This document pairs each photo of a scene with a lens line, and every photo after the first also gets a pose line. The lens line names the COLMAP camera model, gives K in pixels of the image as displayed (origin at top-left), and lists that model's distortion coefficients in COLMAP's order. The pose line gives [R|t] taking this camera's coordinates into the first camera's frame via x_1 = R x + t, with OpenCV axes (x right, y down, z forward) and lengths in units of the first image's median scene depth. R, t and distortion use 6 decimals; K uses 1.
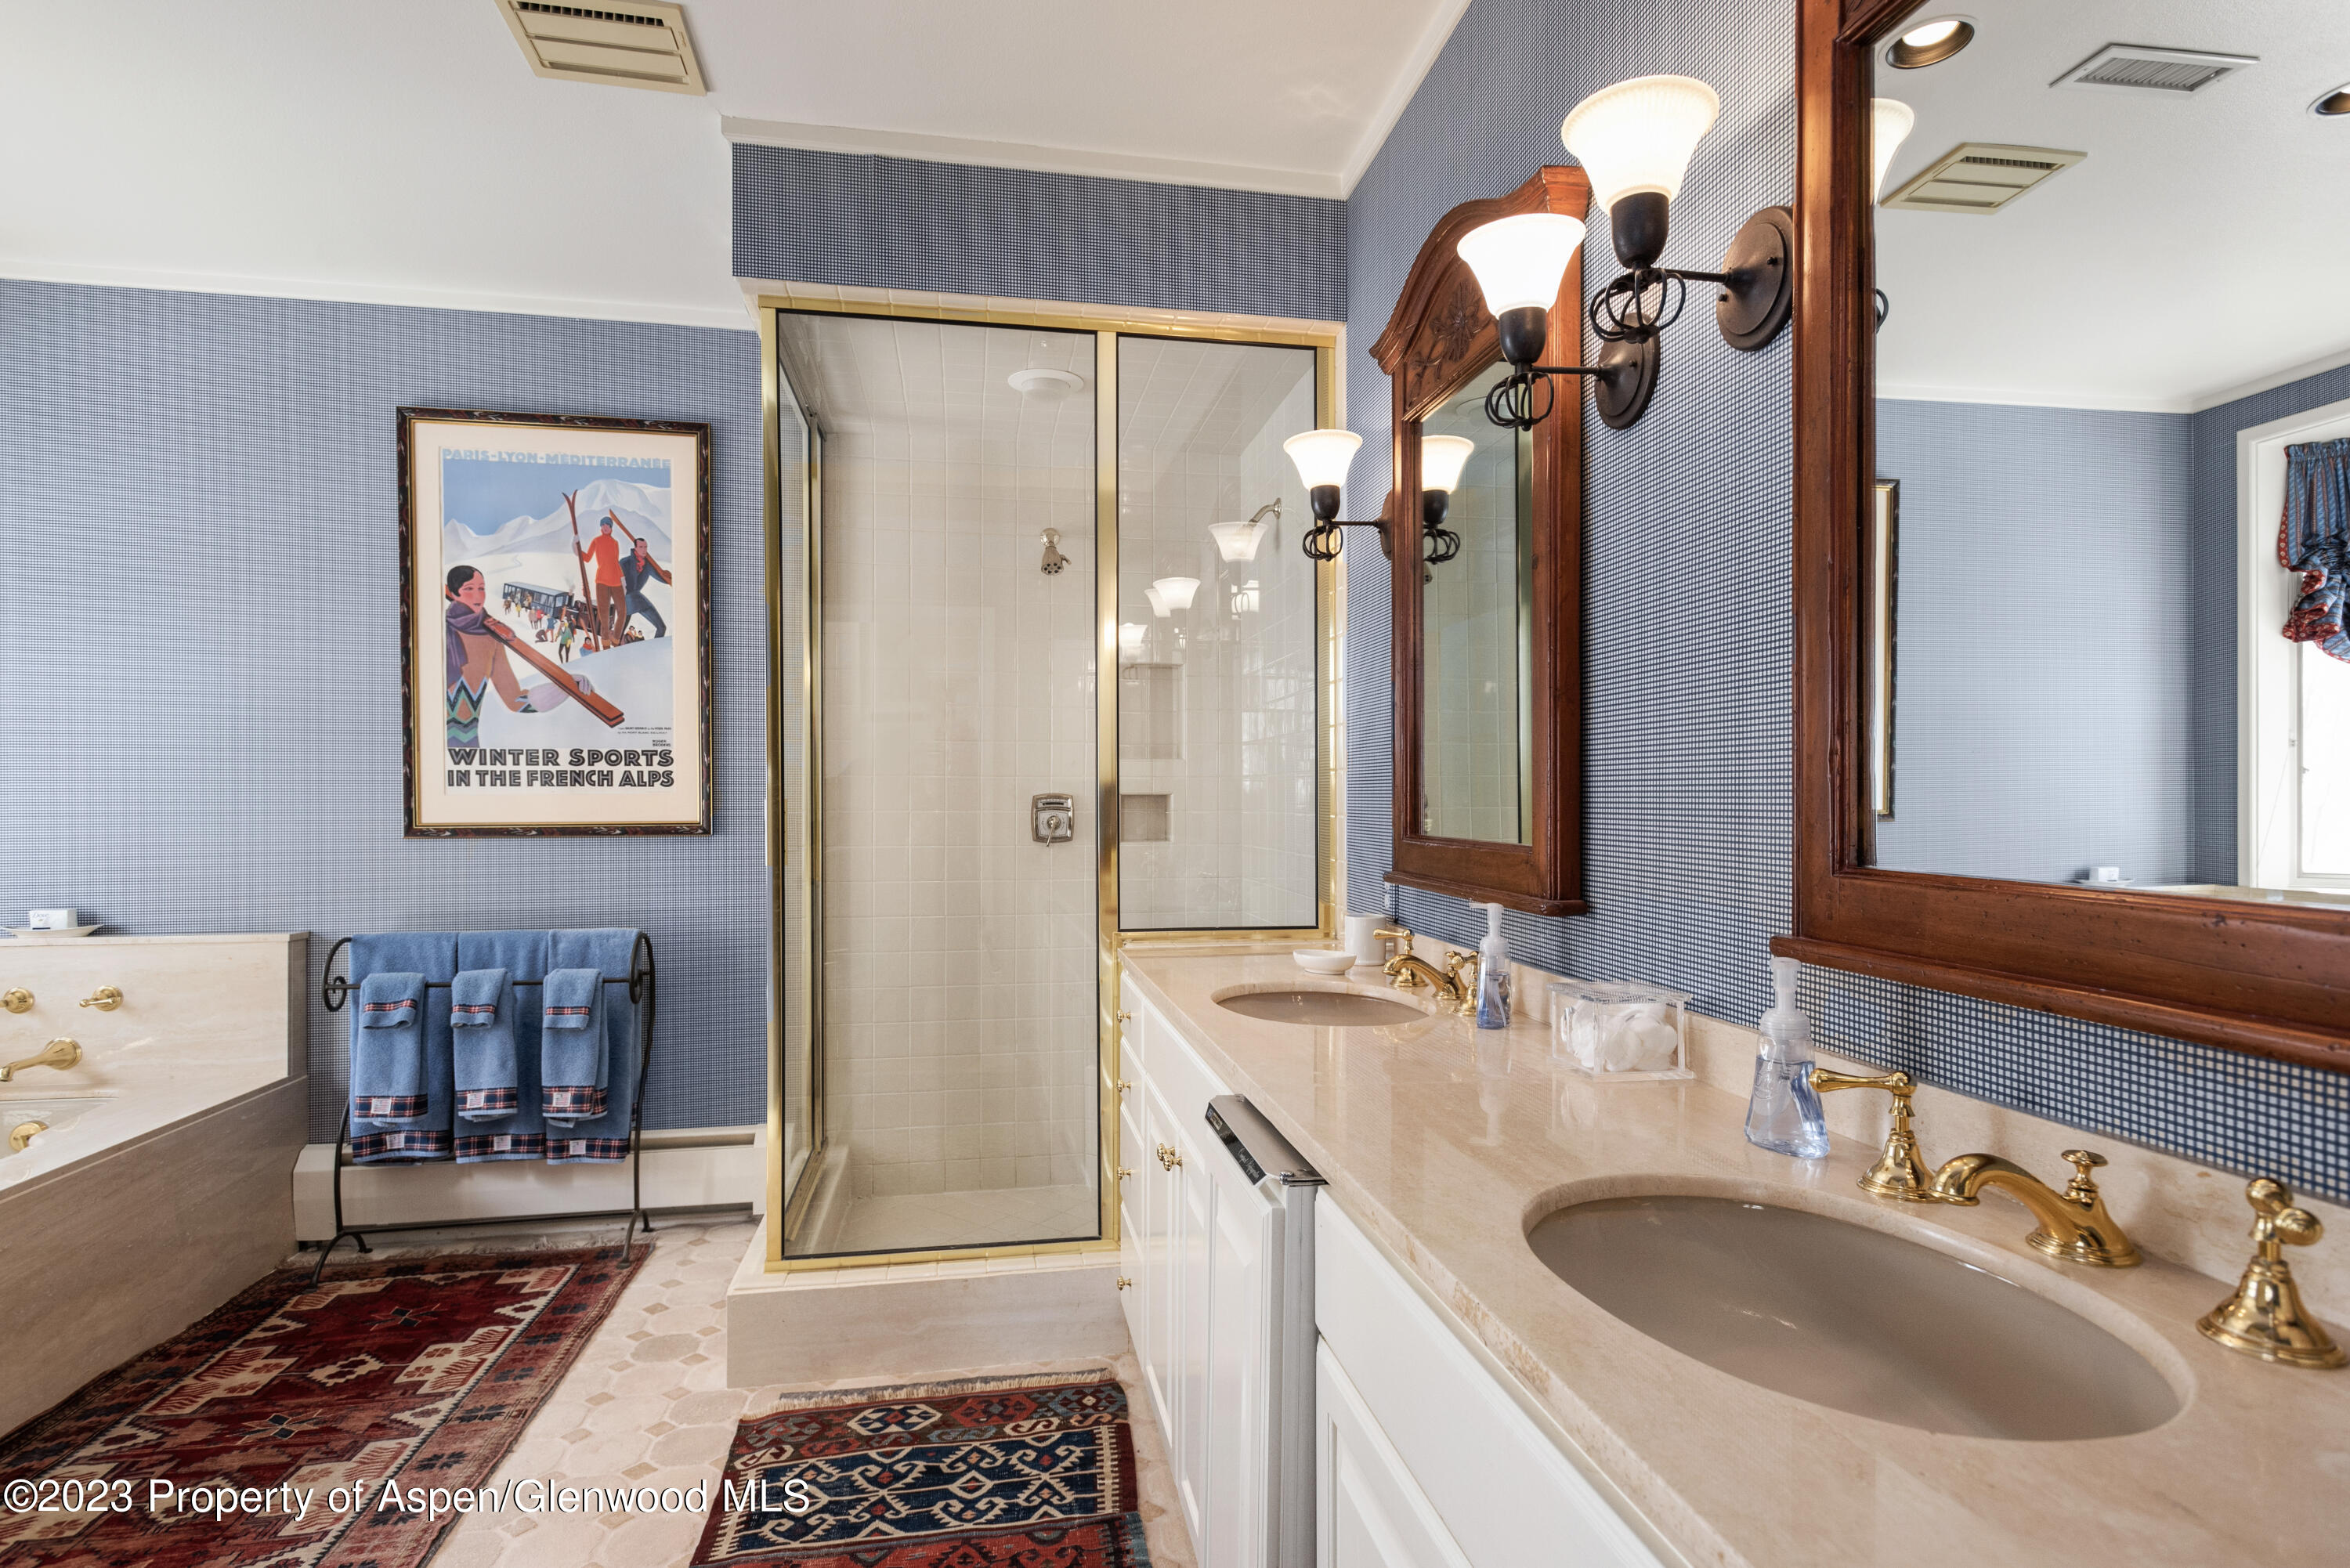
lens RADIAL K [[1210.9, 0, 1177.4], [0, 1210.9, 792.3], [0, 0, 1]] dist [0.041039, 0.000642]
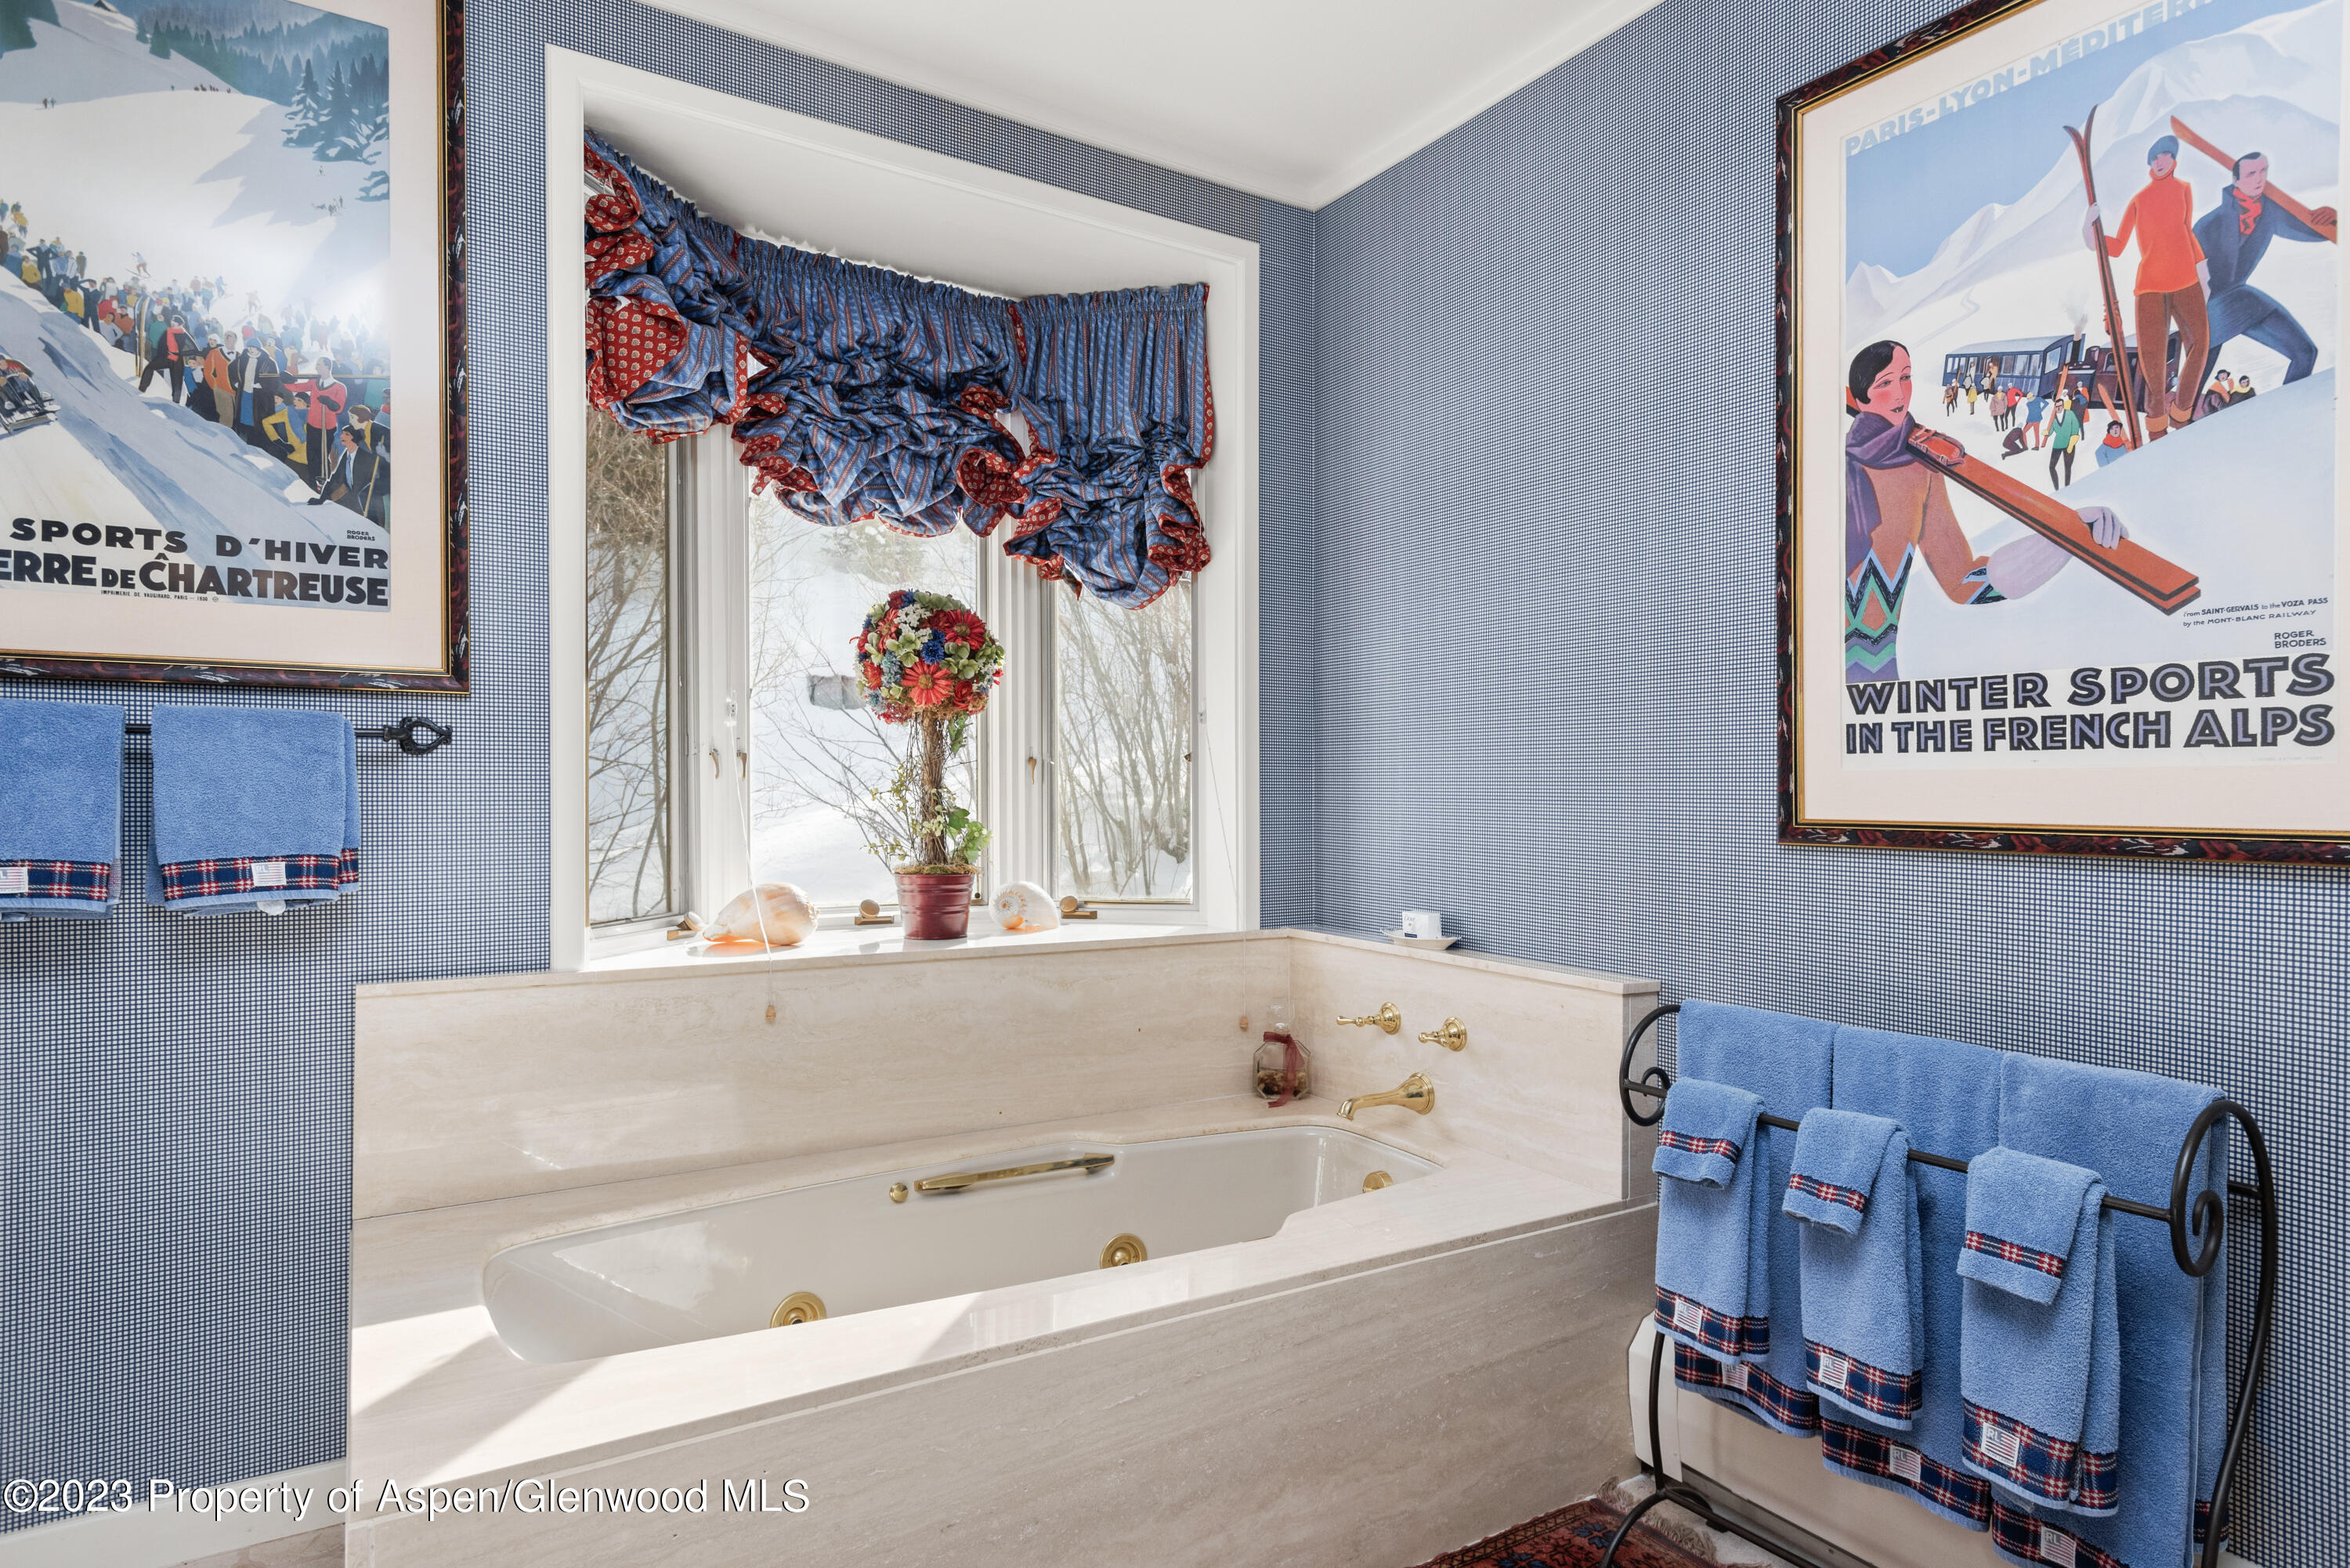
lens RADIAL K [[1306.8, 0, 1179.8], [0, 1306.8, 798.2], [0, 0, 1]] dist [0.007911, -0.003308]
pose [[0.376709, 0.011585, -0.926259, -0.160410], [-0.005518, 0.999932, 0.010263, 0.010766], [0.926315, 0.001245, 0.376747, 0.498763]]
